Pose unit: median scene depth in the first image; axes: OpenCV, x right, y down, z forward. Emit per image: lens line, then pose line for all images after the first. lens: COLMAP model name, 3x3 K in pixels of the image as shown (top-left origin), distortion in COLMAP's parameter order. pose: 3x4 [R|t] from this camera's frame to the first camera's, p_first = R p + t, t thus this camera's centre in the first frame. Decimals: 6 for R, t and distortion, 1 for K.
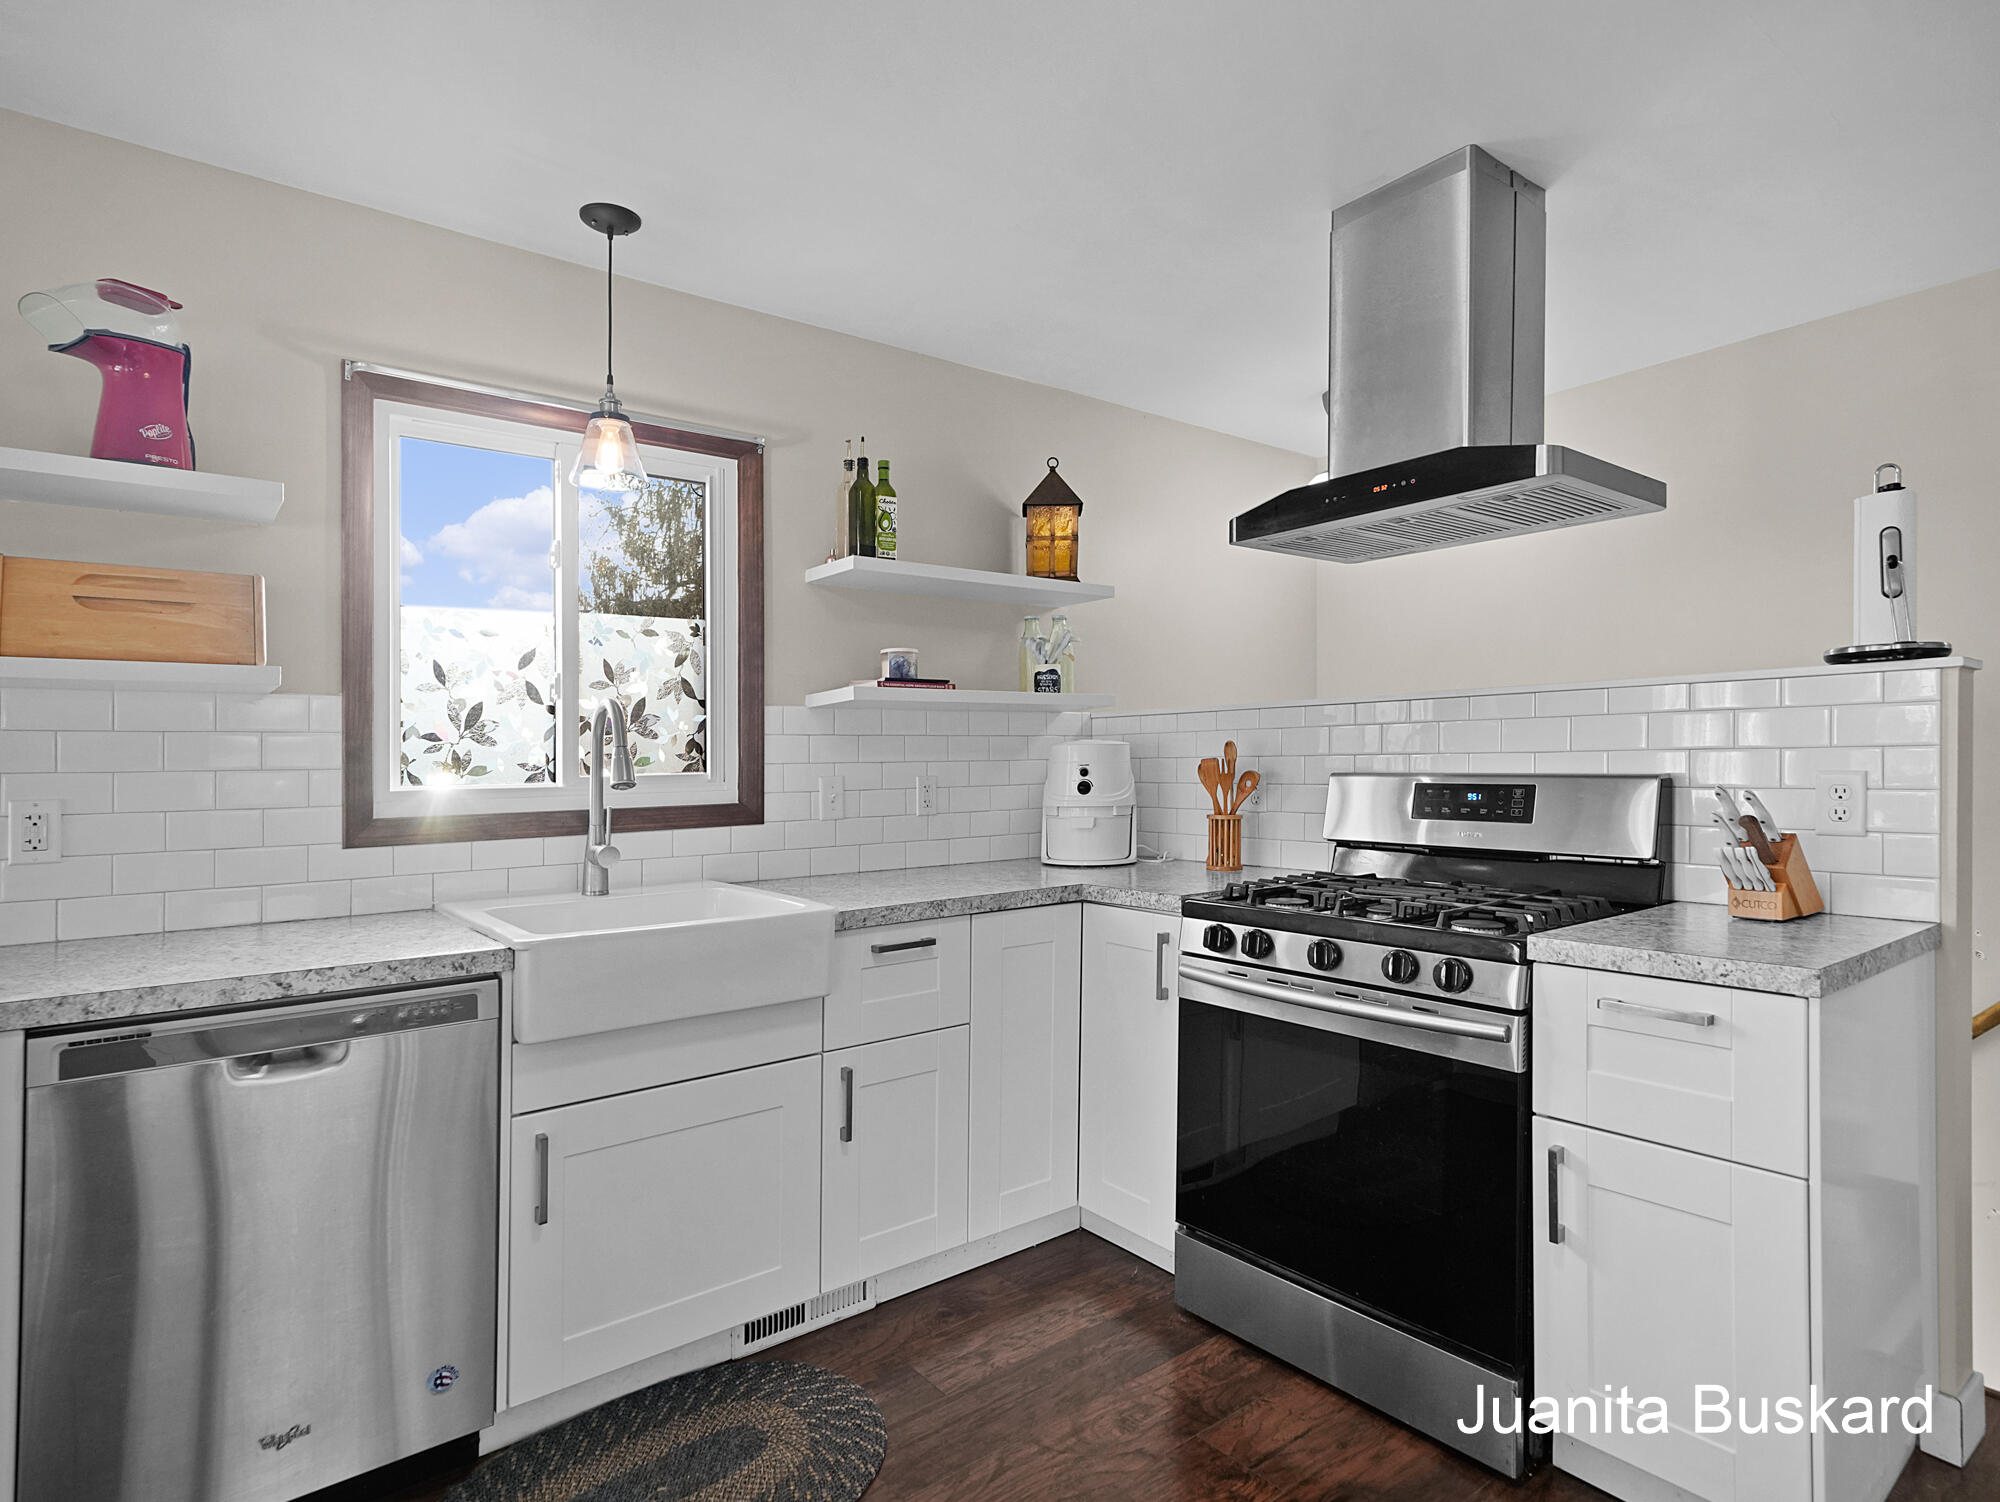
lens RADIAL K [[1066.4, 0, 991.9], [0, 1066.4, 755.2], [0, 0, 1]] dist [-0.000246, -0.000063]
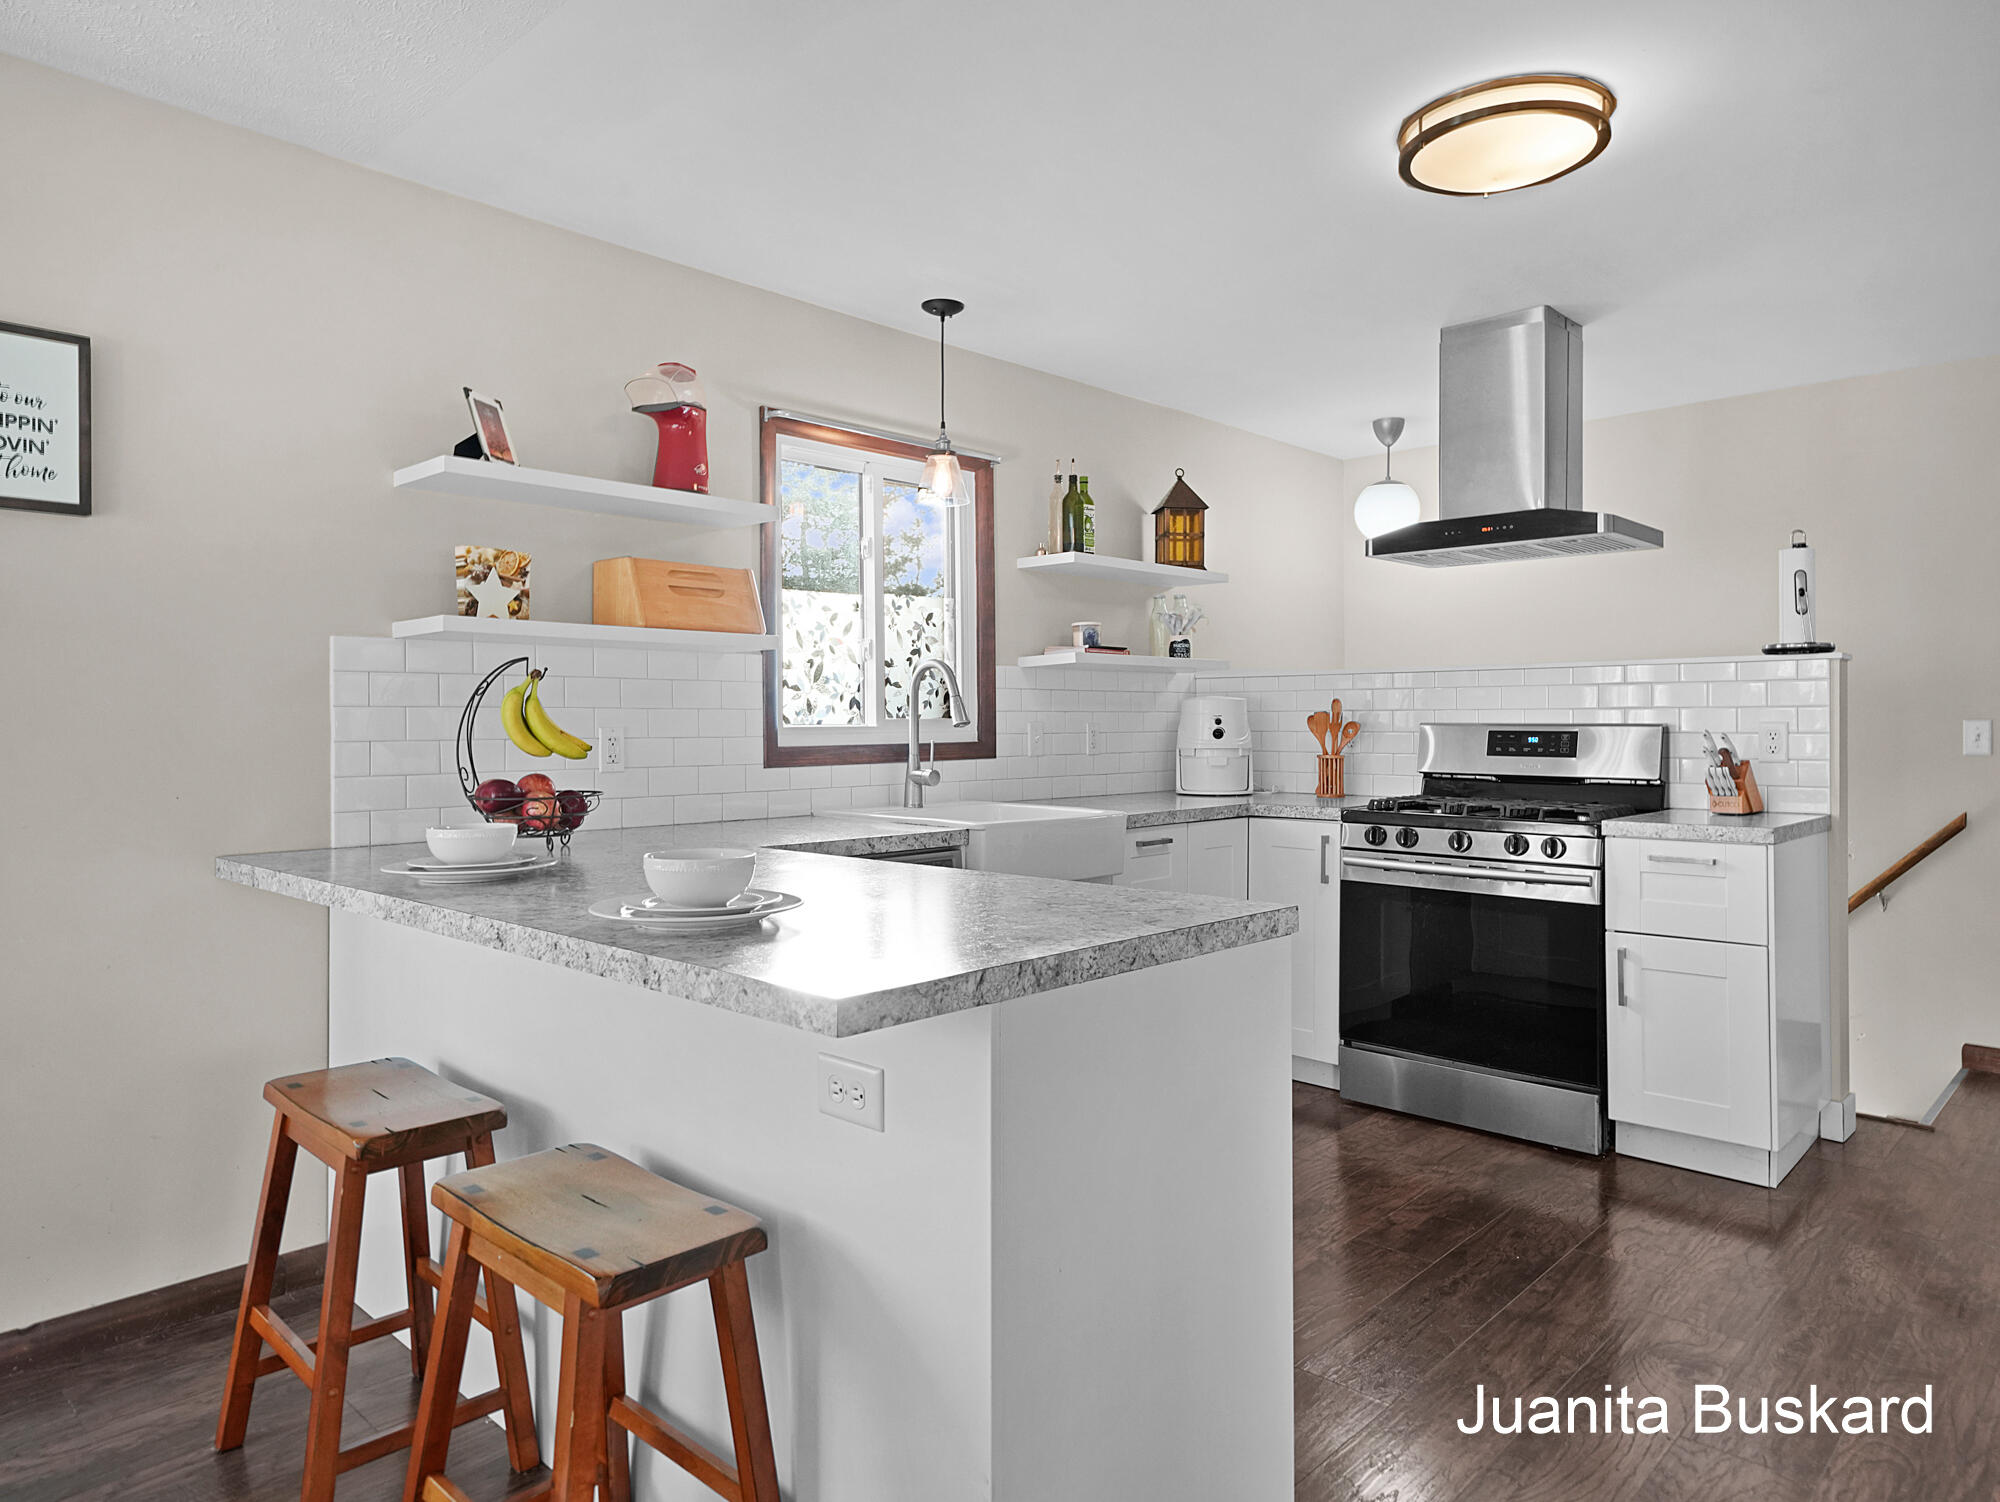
lens RADIAL K [[1202.3, 0, 1005.3], [0, 1202.3, 679.2], [0, 0, 1]] dist [0.001419, 0.001018]
pose [[0.990704, 0.016560, 0.135024, -0.482128], [-0.012593, 0.999465, -0.030183, 0.015984], [-0.135452, 0.028202, 0.990382, -0.517327]]
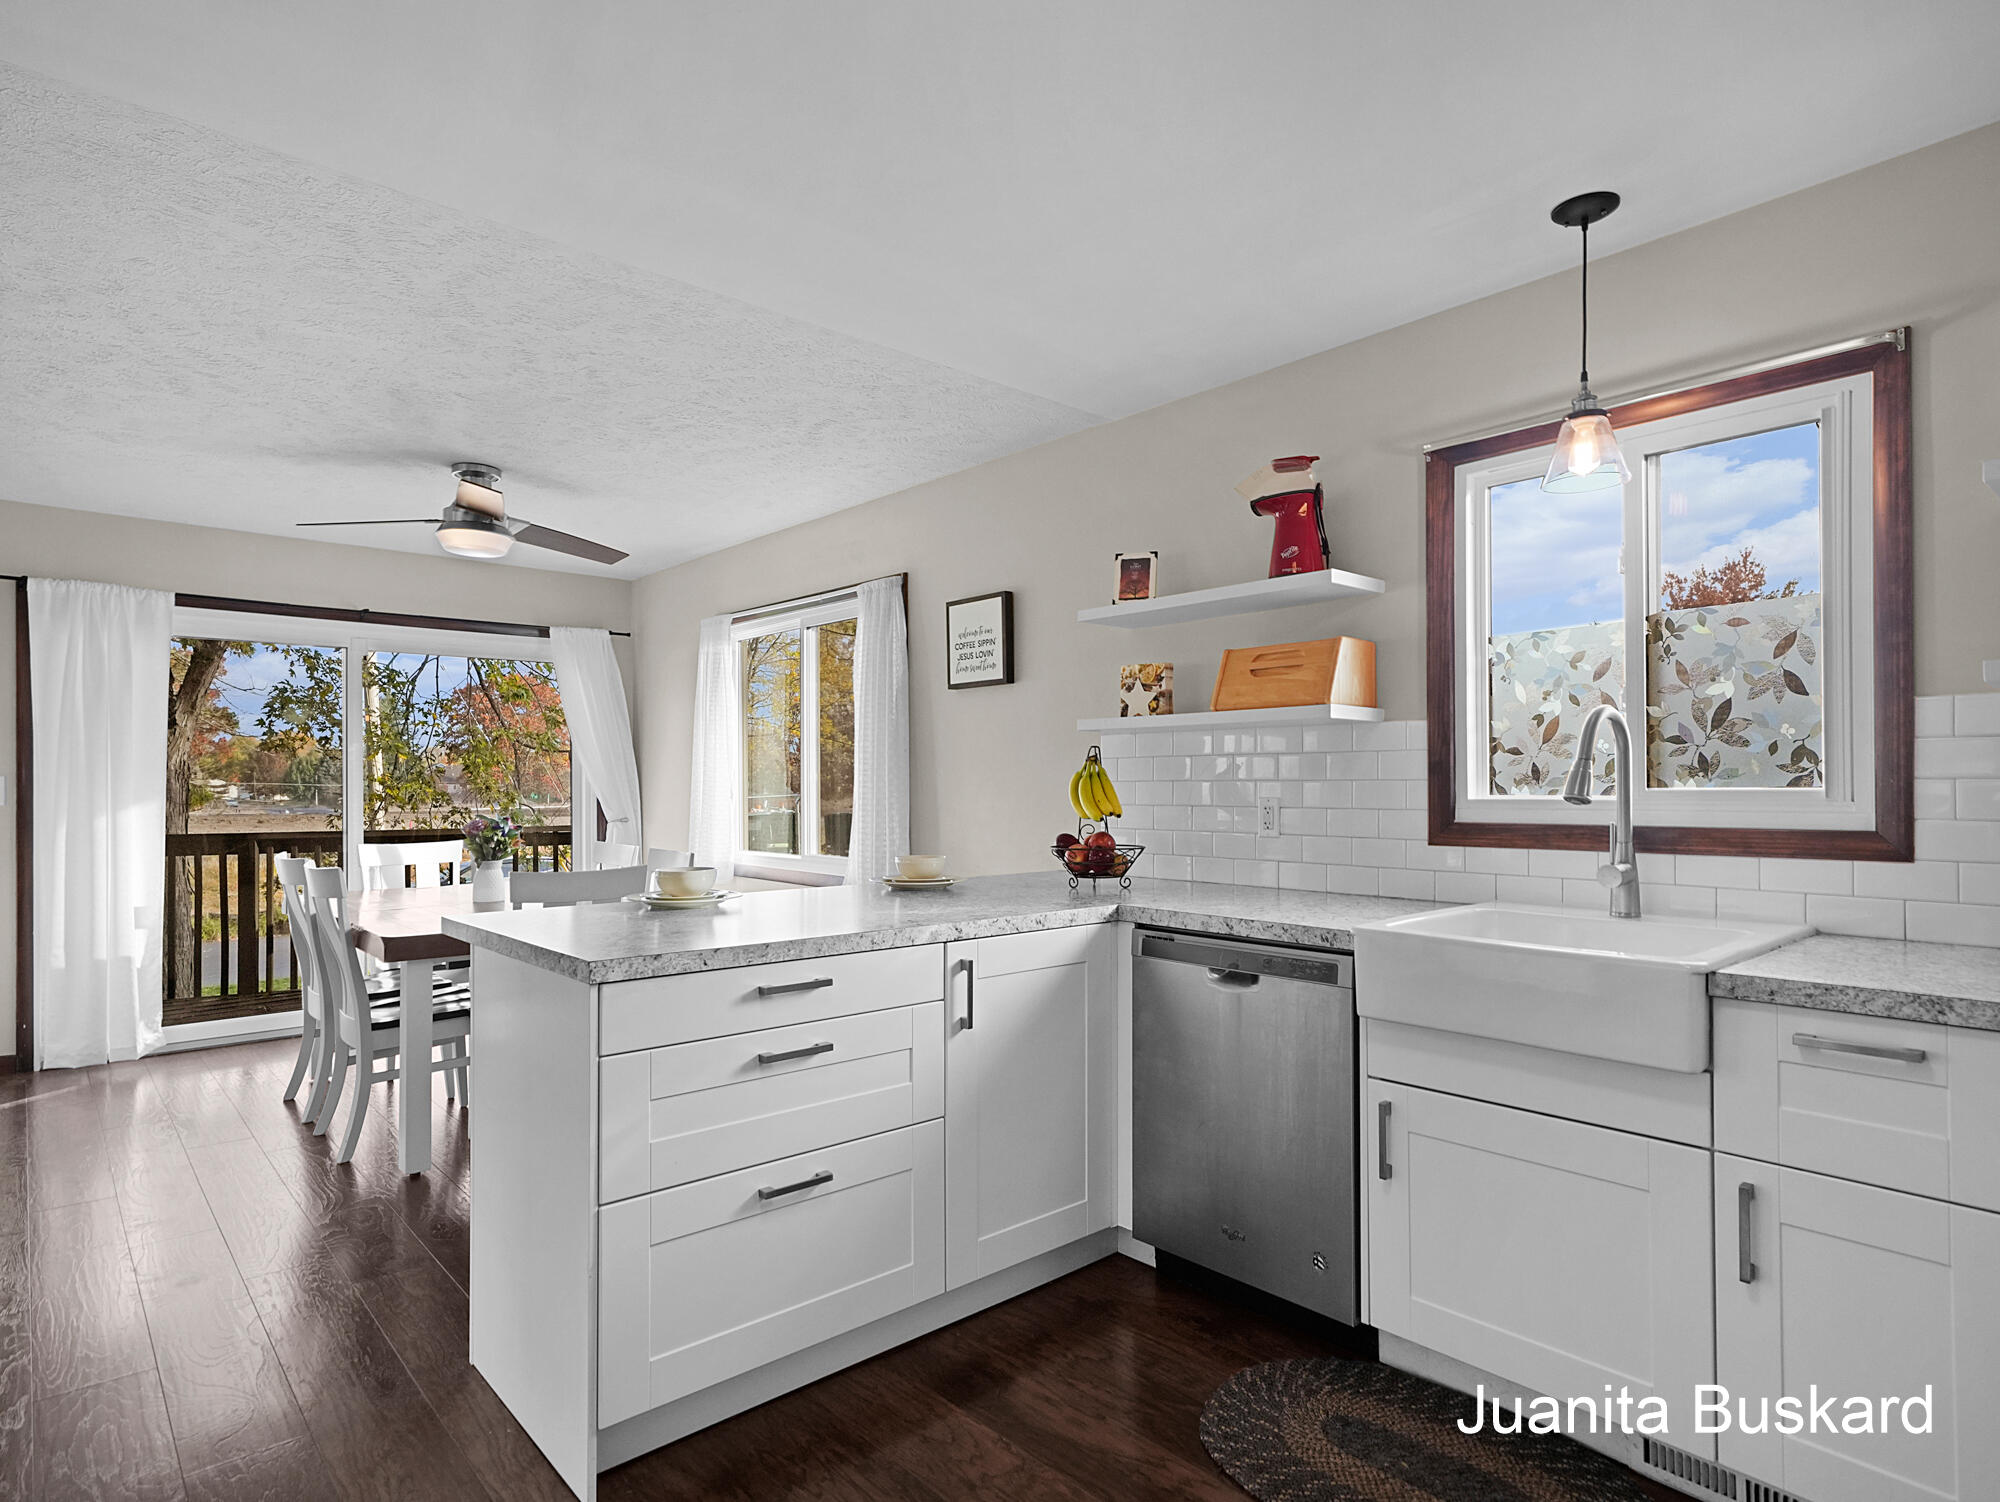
lens RADIAL K [[1061.3, 0, 1000.0], [0, 1061.3, 751.0], [0, 0, 1]] dist [0.000996, -0.000739]
pose [[0.073376, -0.016681, -0.997165, 0.551303], [0.008422, 0.999835, -0.016106, -0.004350], [0.997269, -0.007216, 0.073504, 0.404430]]
